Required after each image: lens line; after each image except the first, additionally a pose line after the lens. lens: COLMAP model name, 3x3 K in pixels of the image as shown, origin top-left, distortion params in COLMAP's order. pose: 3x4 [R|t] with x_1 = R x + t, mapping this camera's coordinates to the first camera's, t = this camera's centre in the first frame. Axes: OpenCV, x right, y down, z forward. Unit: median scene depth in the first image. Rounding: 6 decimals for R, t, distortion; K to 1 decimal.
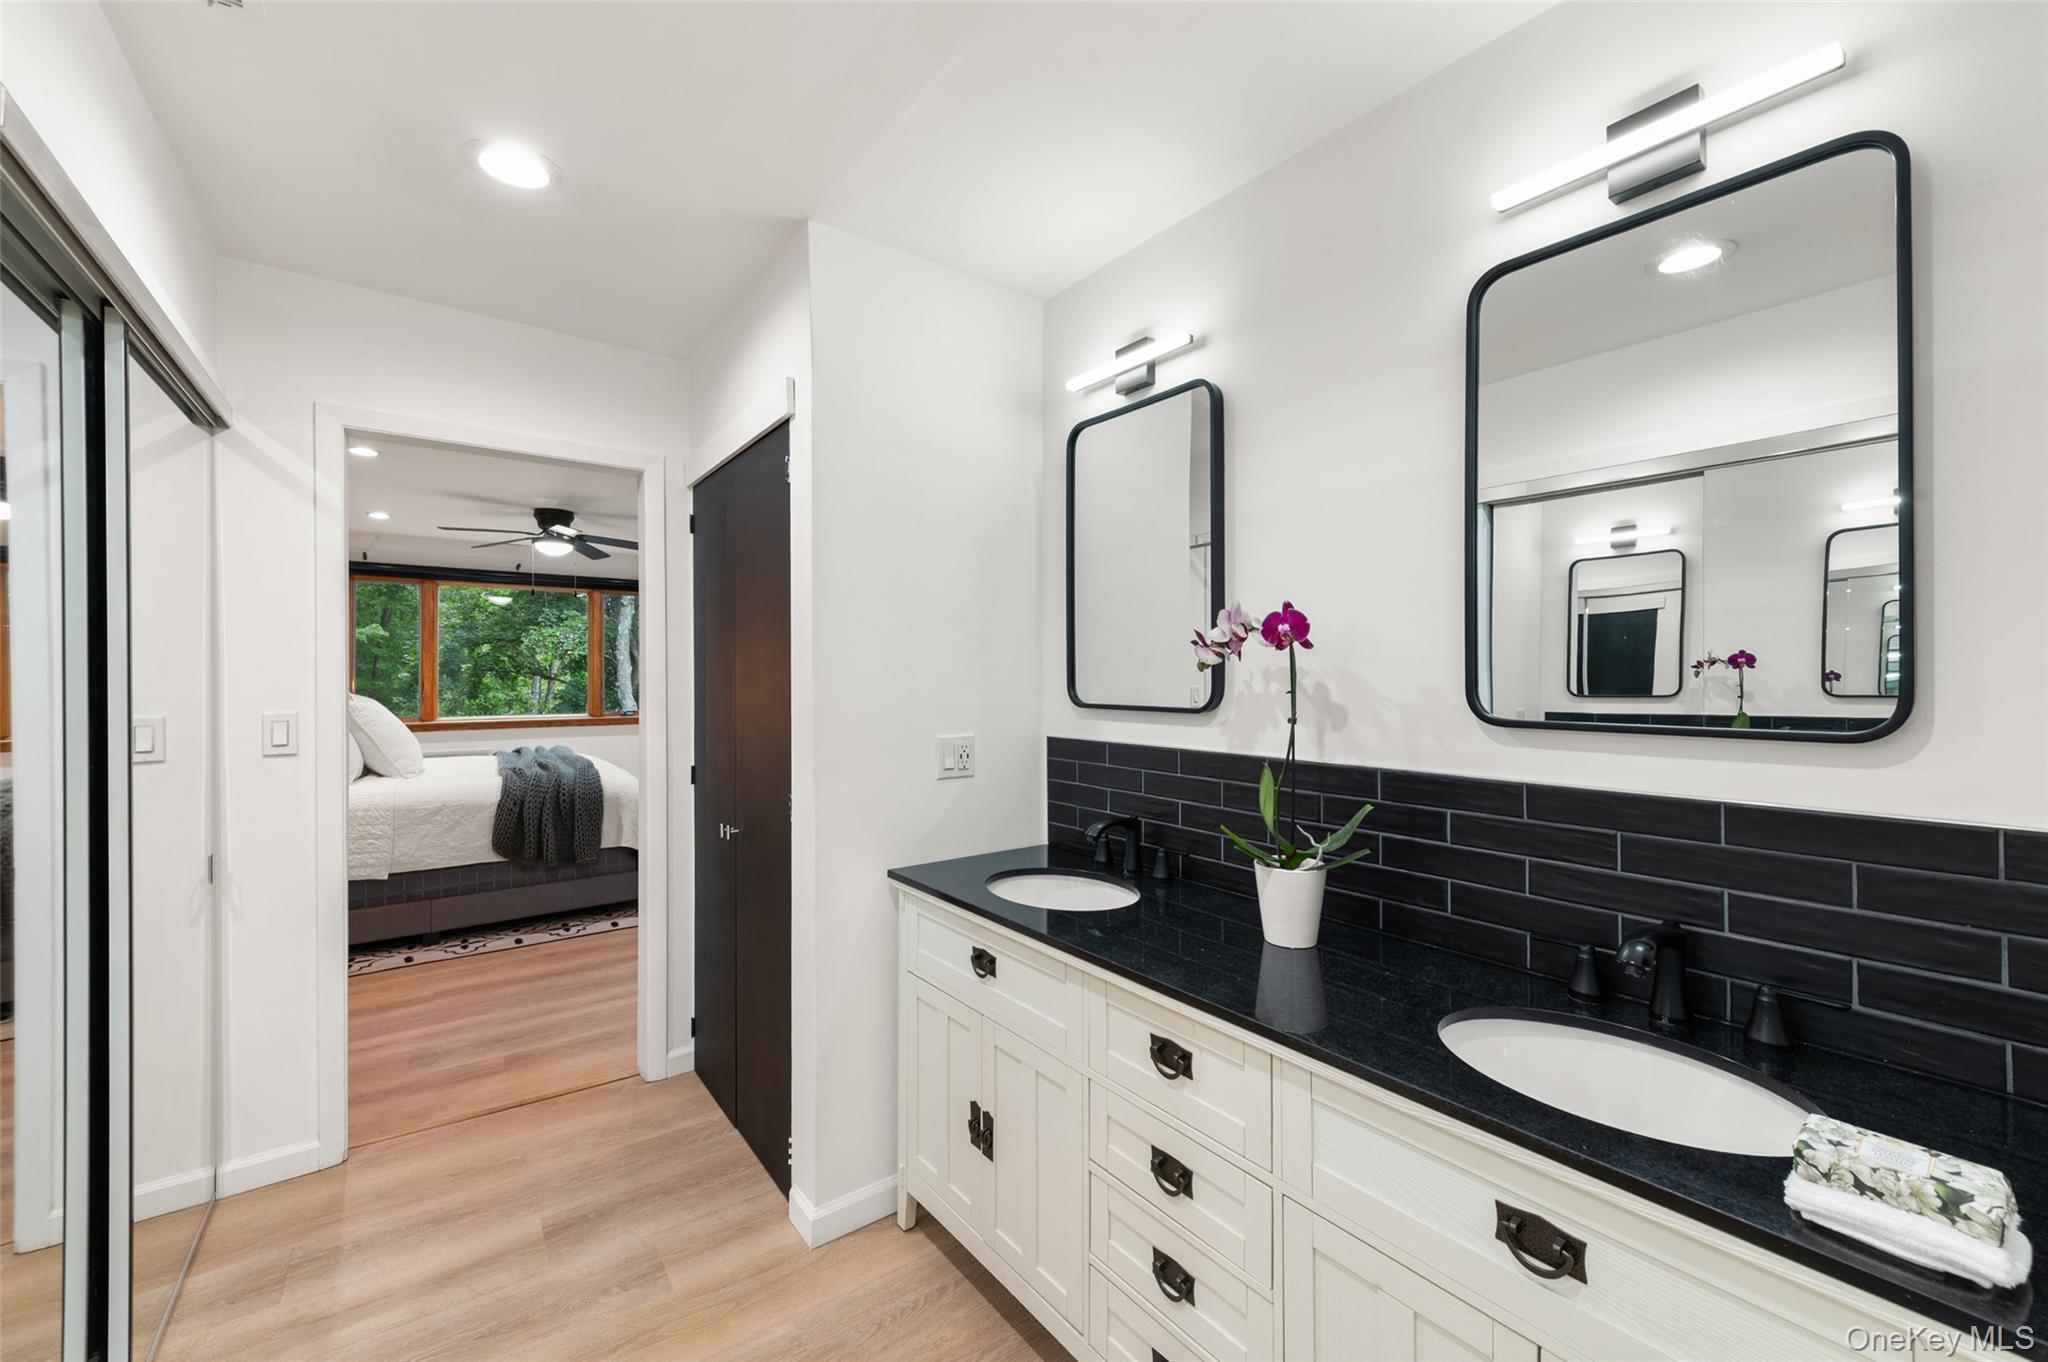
lens RADIAL K [[799.5, 0, 1002.7], [0, 799.5, 671.8], [0, 0, 1]] dist [0.012372, -0.003778]
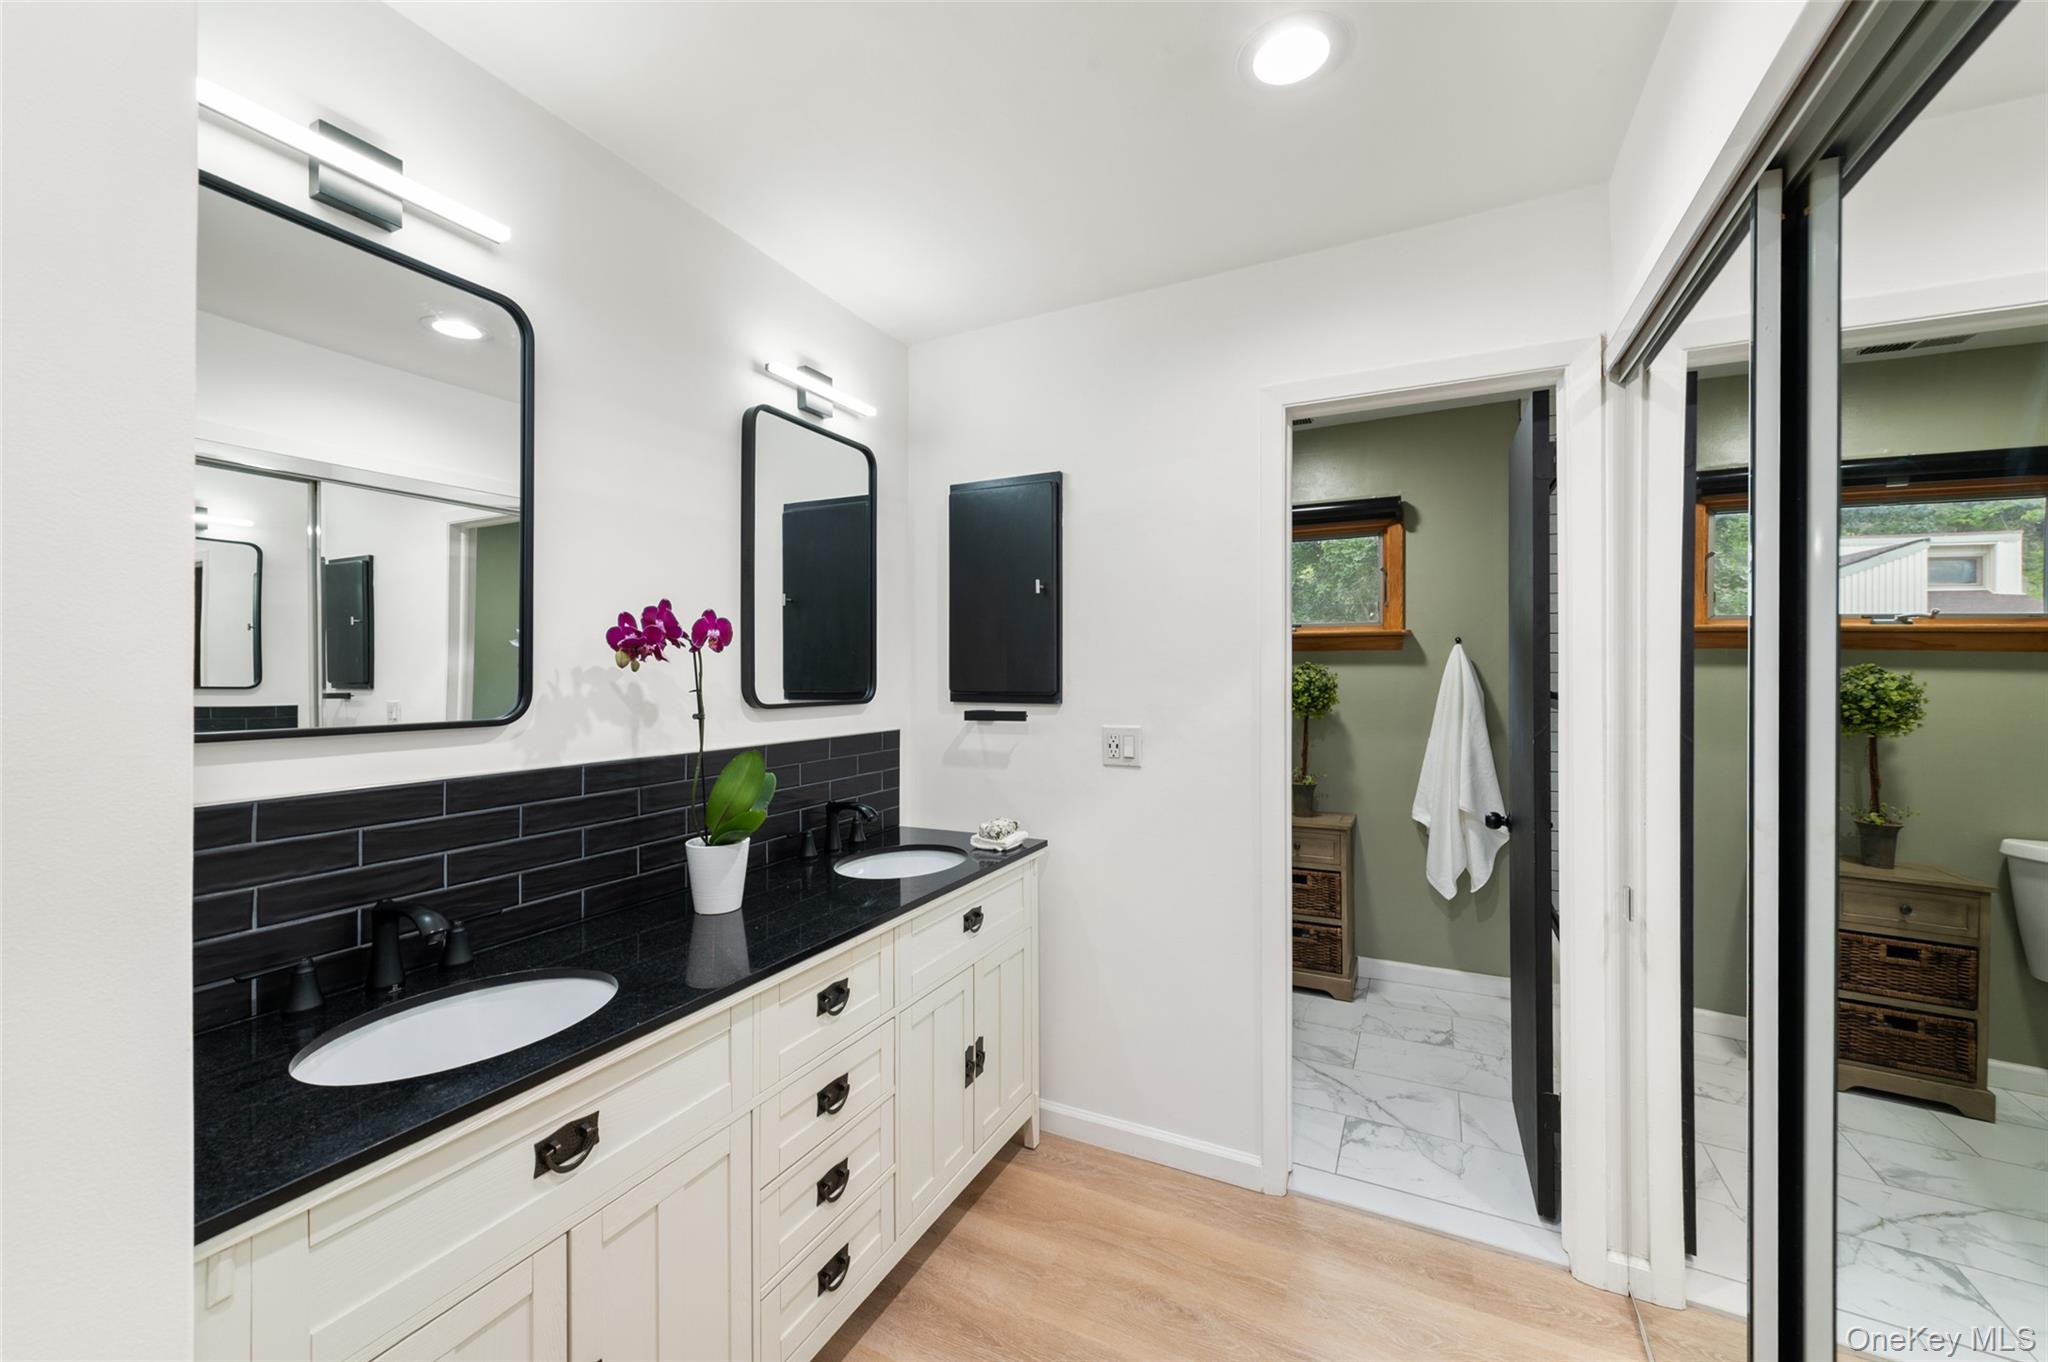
lens RADIAL K [[799.5, 0, 1007.6], [0, 799.5, 680.6], [0, 0, 1]] dist [0.012372, -0.003778]
pose [[-0.443100, -0.006411, 0.896449, -0.754369], [-0.001638, 0.999979, 0.006342, 0.003138], [-0.896471, 0.001341, -0.443101, 1.012536]]
